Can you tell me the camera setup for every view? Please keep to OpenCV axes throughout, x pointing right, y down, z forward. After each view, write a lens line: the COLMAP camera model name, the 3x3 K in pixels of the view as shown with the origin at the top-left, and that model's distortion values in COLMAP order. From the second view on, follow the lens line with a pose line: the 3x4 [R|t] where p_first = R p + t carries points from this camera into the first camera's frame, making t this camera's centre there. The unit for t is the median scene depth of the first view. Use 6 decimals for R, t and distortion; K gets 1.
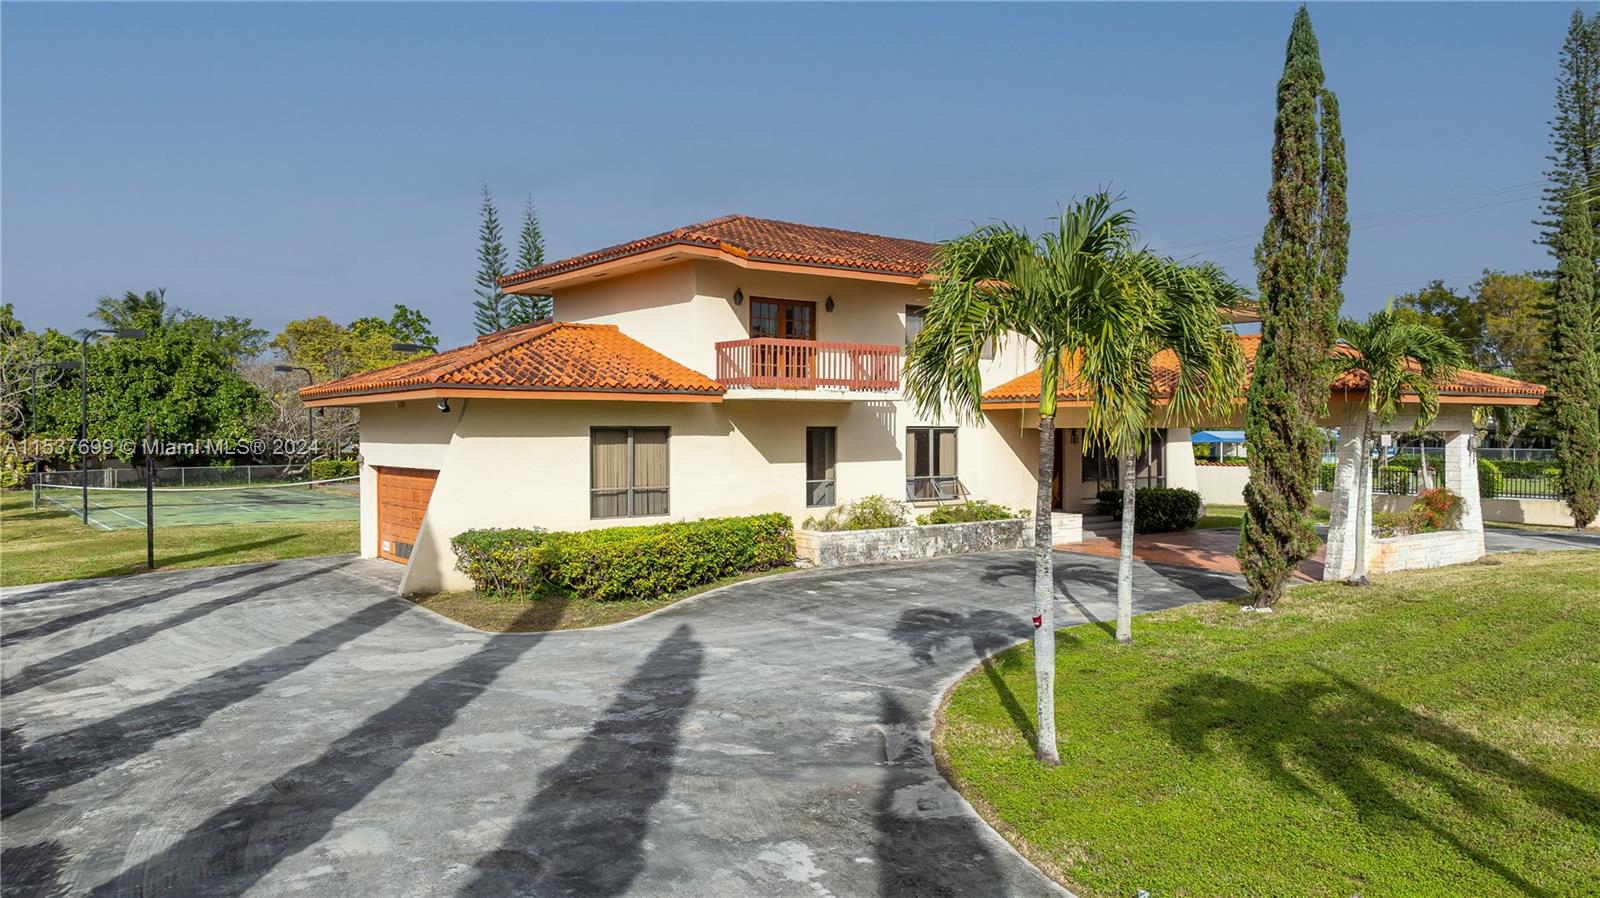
lens RADIAL K [[1131.6, 0, 803.5], [0, 1131.6, 447.4], [0, 0, 1]] dist [-0.048749, 0.083673]
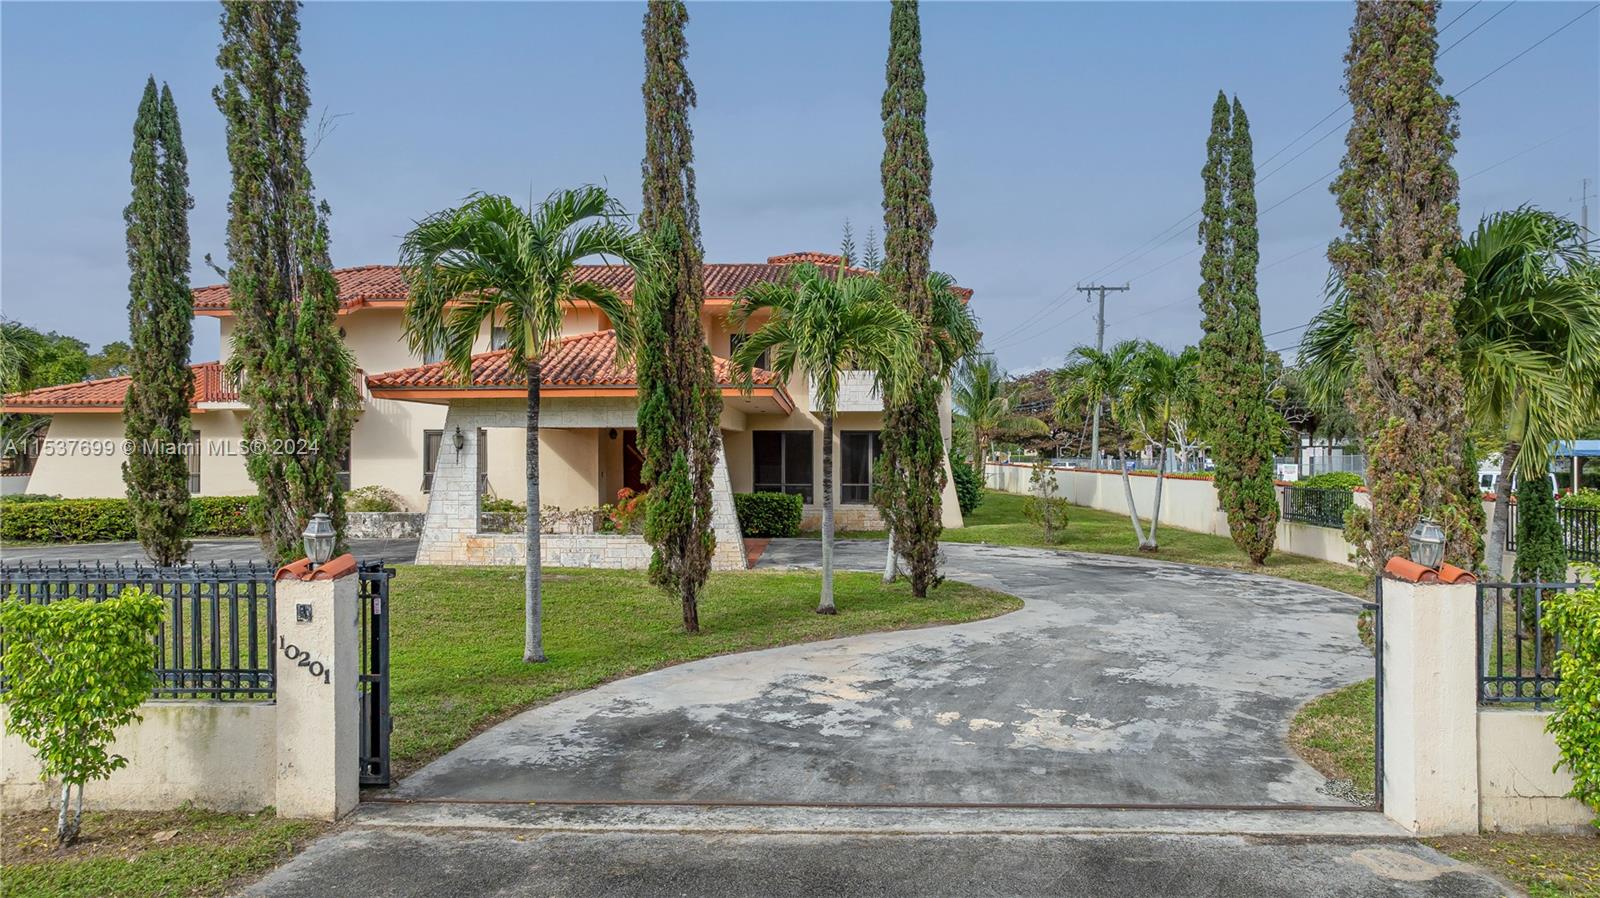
lens RADIAL K [[1136.0, 0, 804.3], [0, 1136.0, 449.5], [0, 0, 1]] dist [-0.040780, 0.057774]
pose [[0.782605, -0.000564, -0.622519, 1.213483], [-0.008584, 0.999895, -0.011697, 0.013692], [0.622460, 0.014498, 0.782517, 0.334279]]
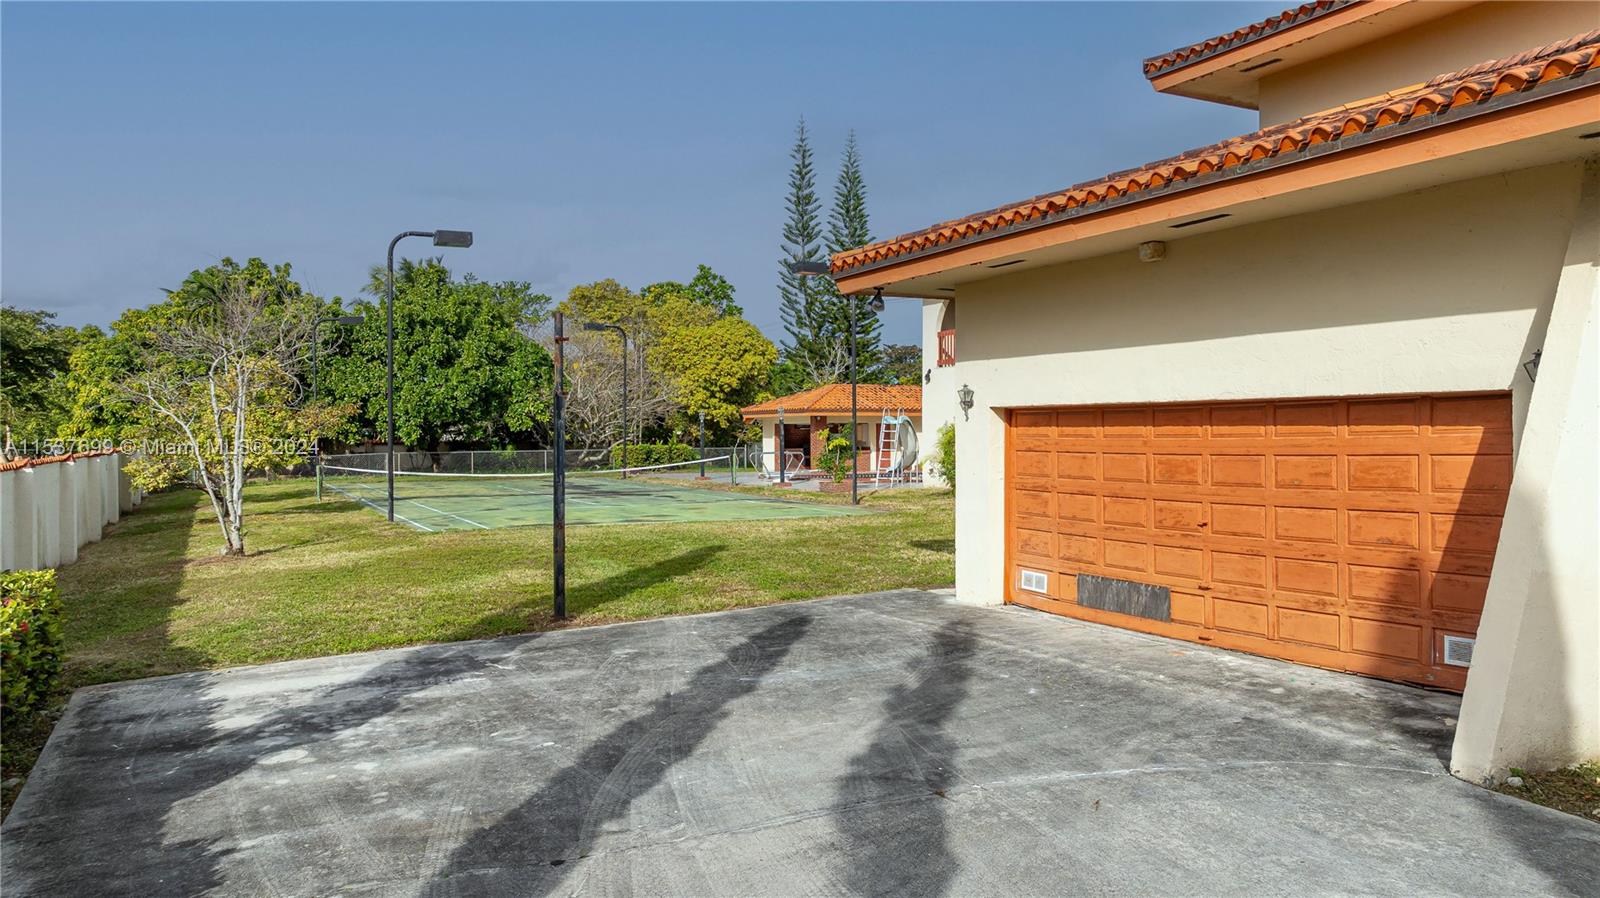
lens RADIAL K [[1136.0, 0, 804.3], [0, 1136.0, 449.5], [0, 0, 1]] dist [-0.040780, 0.057774]
pose [[0.984023, 0.004388, -0.177986, -0.377015], [-0.004156, 0.999990, 0.001676, 0.031740], [0.177991, -0.000910, 0.984032, 0.518655]]
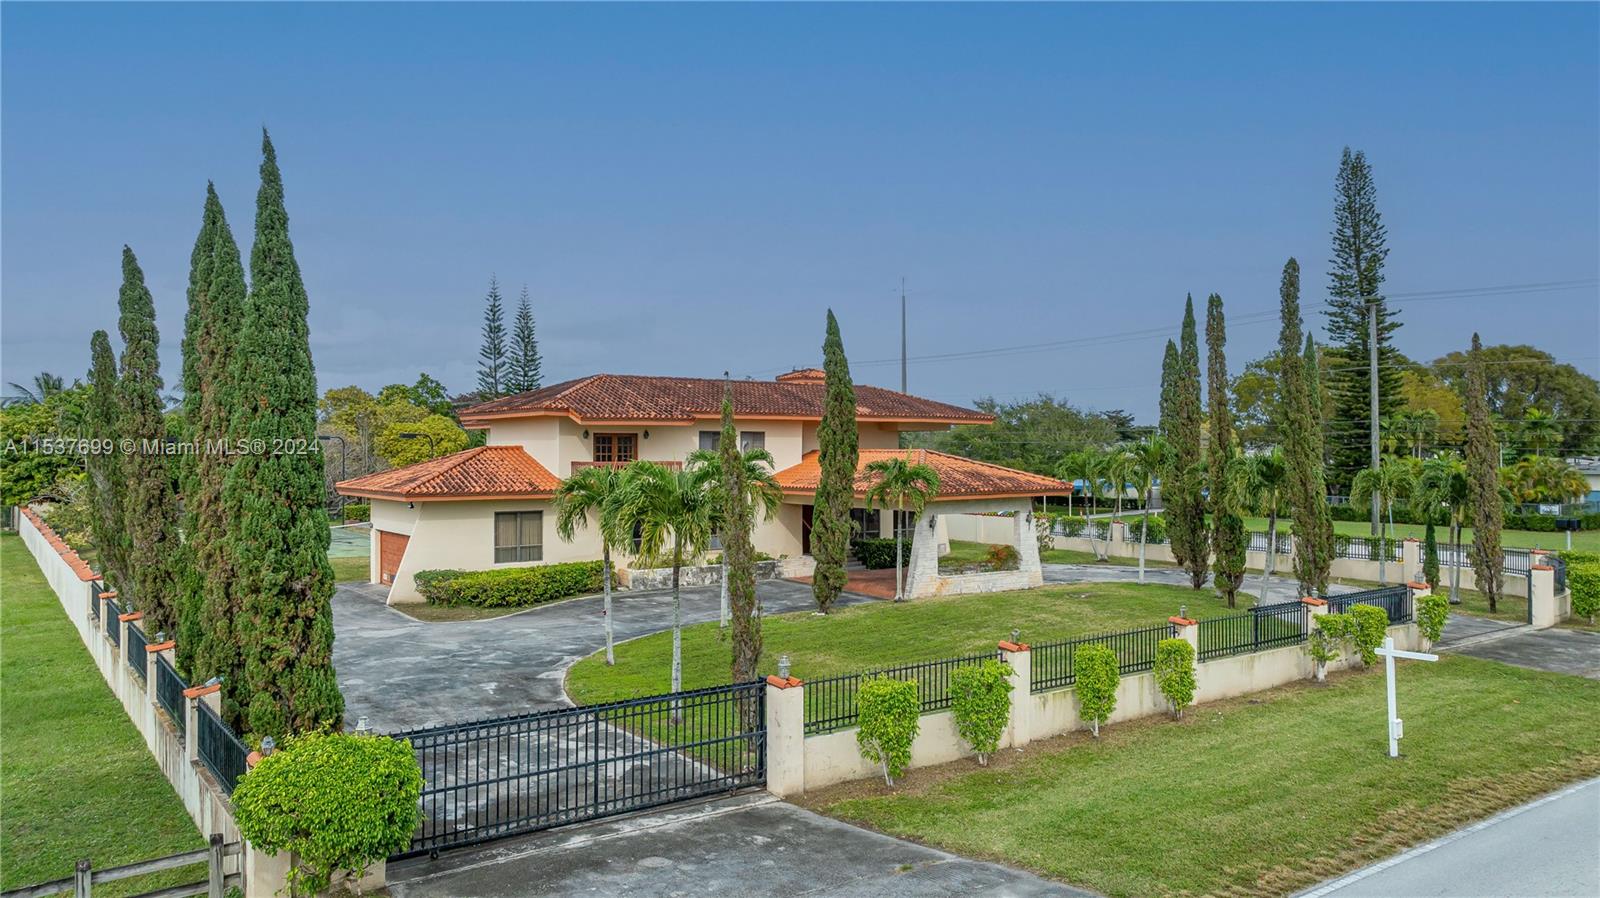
lens RADIAL K [[1131.6, 0, 803.5], [0, 1131.6, 447.4], [0, 0, 1]] dist [-0.048749, 0.083673]
pose [[0.999621, 0.001161, -0.027492, 0.304641], [-0.001632, 0.999852, -0.017139, -0.079052], [0.027468, 0.017177, 0.999475, -0.681336]]
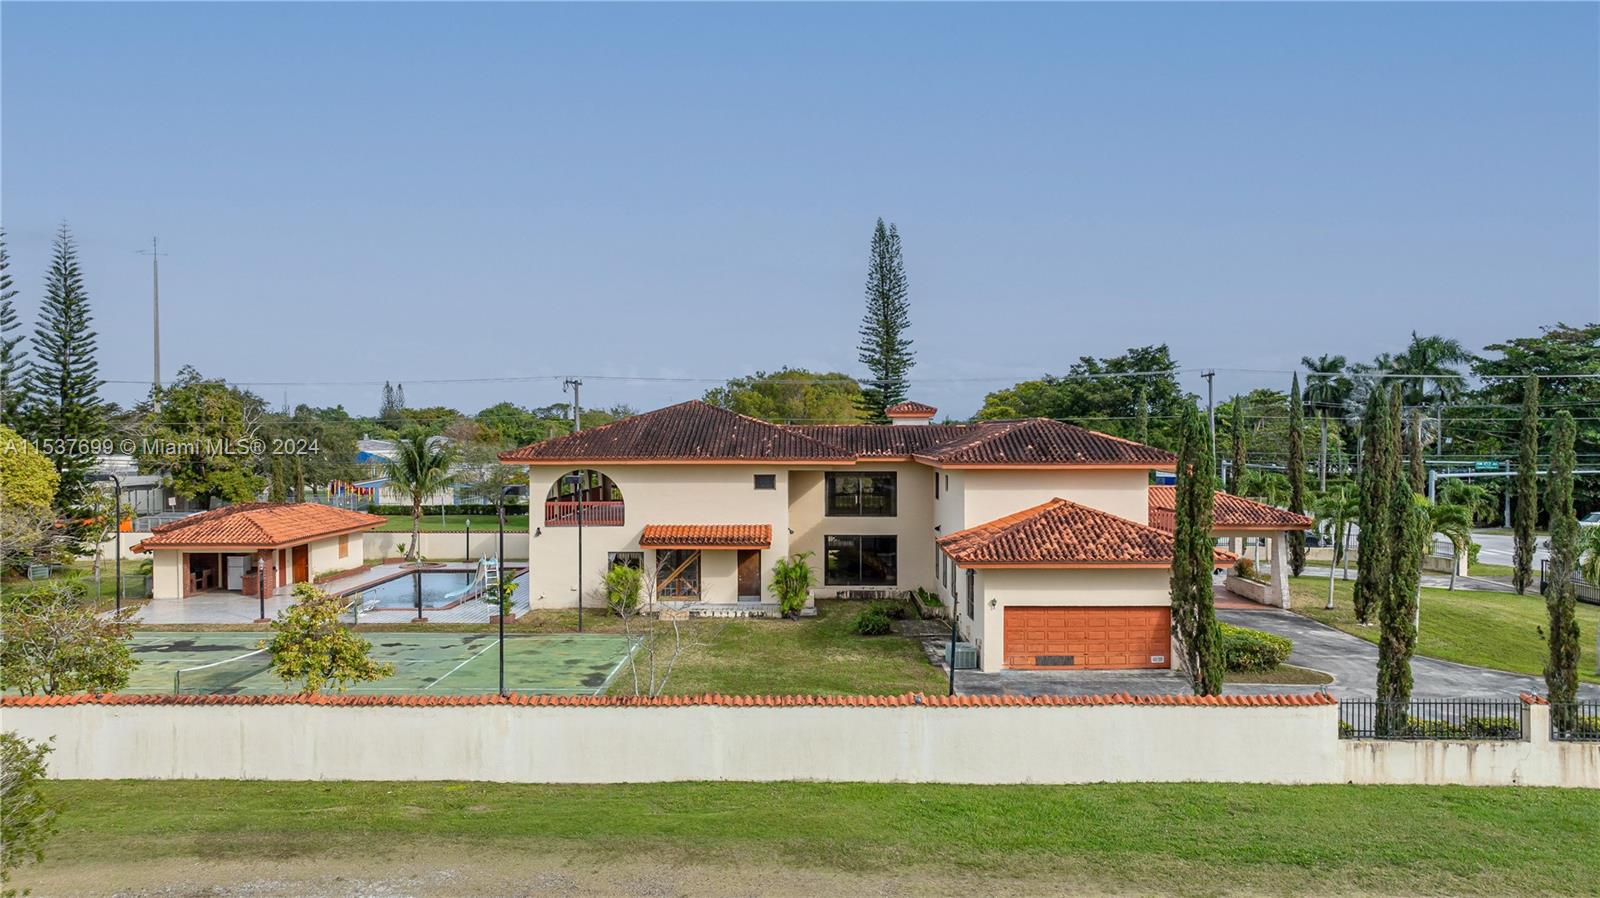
lens RADIAL K [[1131.6, 0, 803.5], [0, 1131.6, 447.4], [0, 0, 1]] dist [-0.048749, 0.083673]
pose [[0.614943, -0.008728, 0.788523, -1.674624], [0.009219, 0.999950, 0.003879, -0.195421], [-0.788518, 0.004884, 0.614993, 0.321799]]
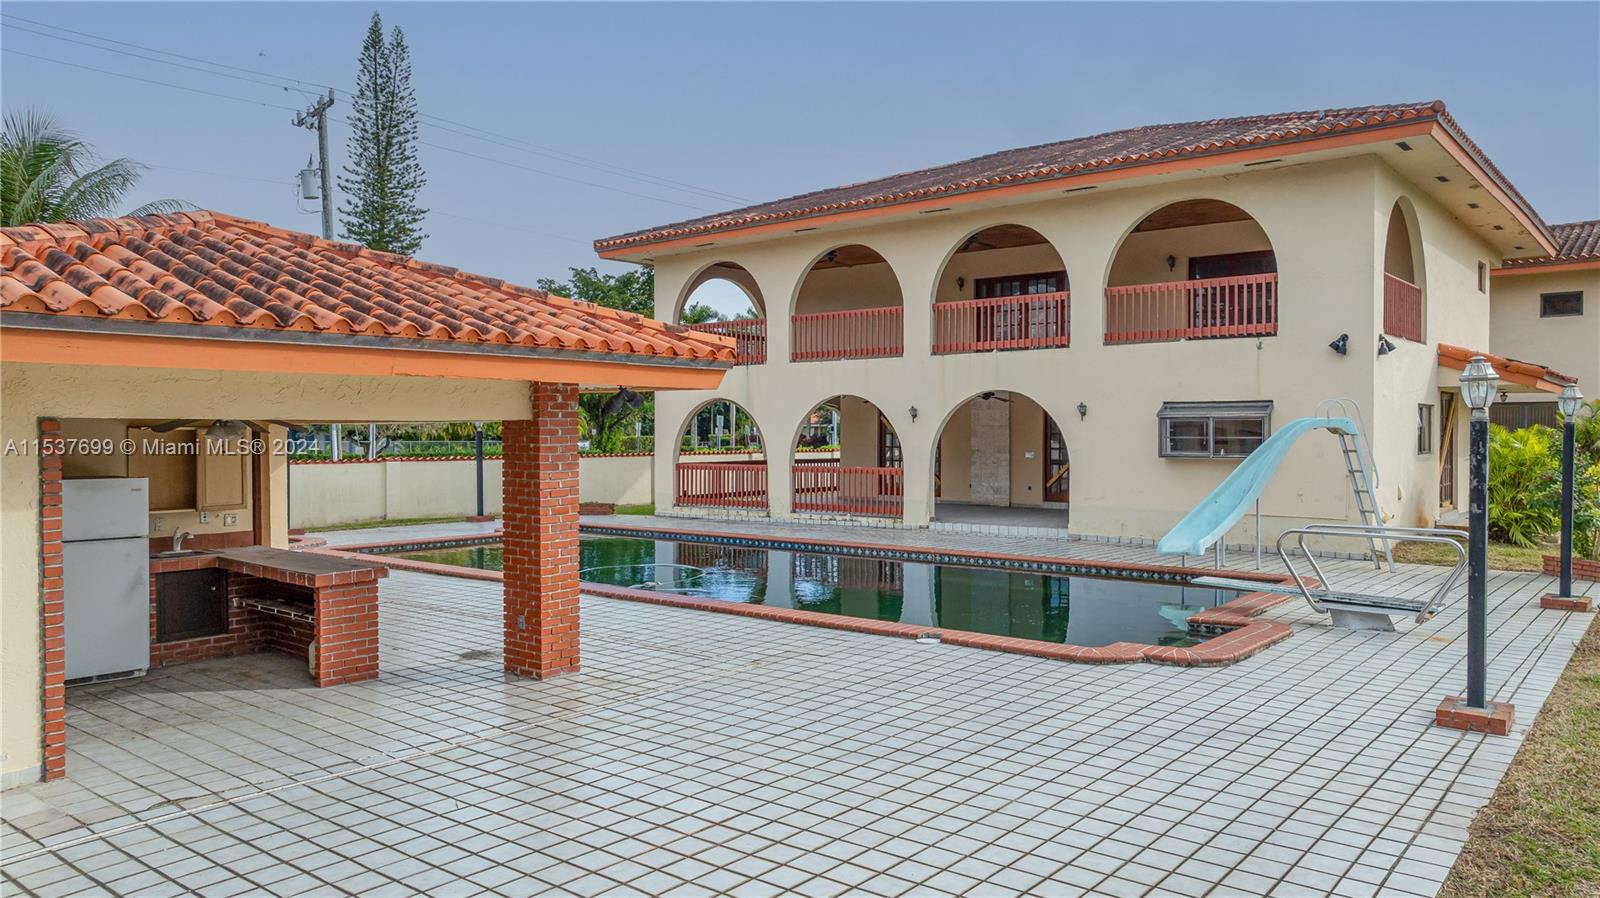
lens RADIAL K [[1131.6, 0, 803.5], [0, 1131.6, 447.4], [0, 0, 1]] dist [-0.048749, 0.083673]
pose [[-0.223399, -0.011573, 0.974658, -1.058544], [0.013017, 0.999805, 0.014855, -0.003840], [-0.974640, 0.016005, -0.223205, 2.330555]]
